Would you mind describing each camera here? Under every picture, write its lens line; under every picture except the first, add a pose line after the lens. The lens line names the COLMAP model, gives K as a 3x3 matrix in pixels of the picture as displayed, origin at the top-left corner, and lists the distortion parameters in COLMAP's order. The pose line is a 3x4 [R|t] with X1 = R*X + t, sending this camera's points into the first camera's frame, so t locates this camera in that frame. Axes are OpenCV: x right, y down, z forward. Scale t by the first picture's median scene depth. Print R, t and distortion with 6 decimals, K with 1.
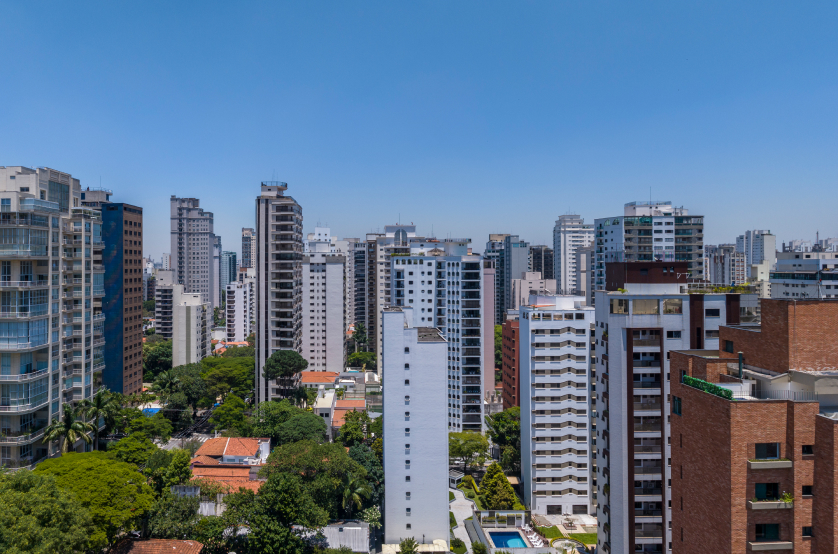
lens RADIAL K [[528.2, 0, 340.4], [0, 528.2, 245.9], [0, 0, 1]] dist [-0.046445, 0.007575]
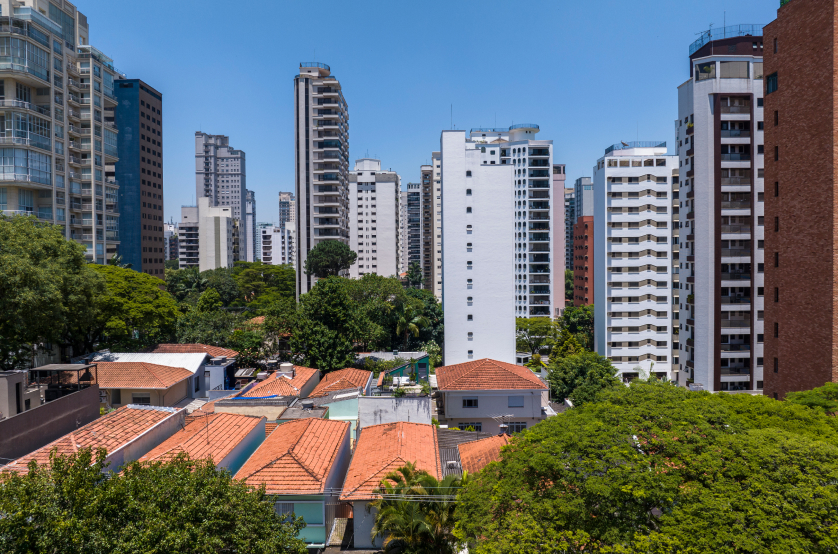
lens RADIAL K [[596.2, 0, 421.3], [0, 596.2, 274.2], [0, 0, 1]] dist [-0.036606, 0.011831]
pose [[0.998716, -0.004205, 0.050490, -0.003883], [0.001482, 0.998547, 0.053859, 0.248947], [-0.050643, -0.053715, 0.997271, -0.003161]]
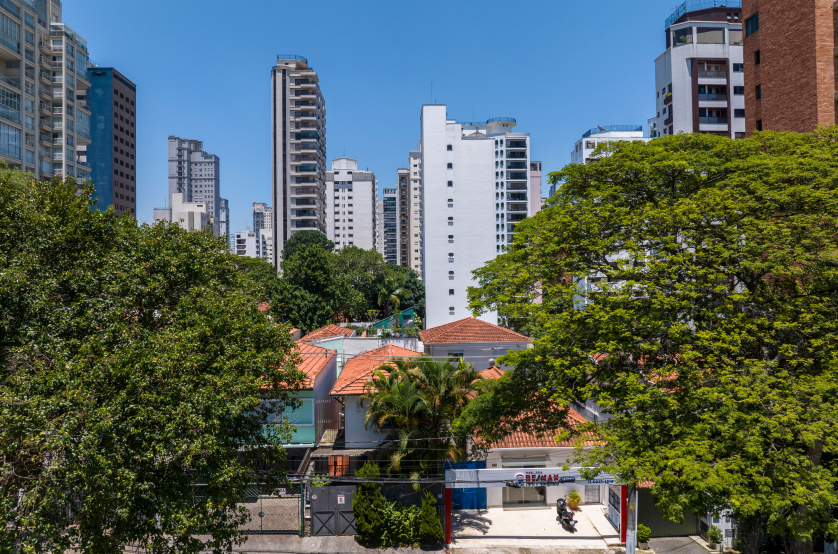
lens RADIAL K [[596.2, 0, 421.3], [0, 596.2, 274.2], [0, 0, 1]] dist [-0.036606, 0.011831]
pose [[0.995594, -0.005000, 0.093640, -0.012615], [0.002777, 0.999711, 0.023860, 0.307781], [-0.093732, -0.023495, 0.995320, 0.002532]]
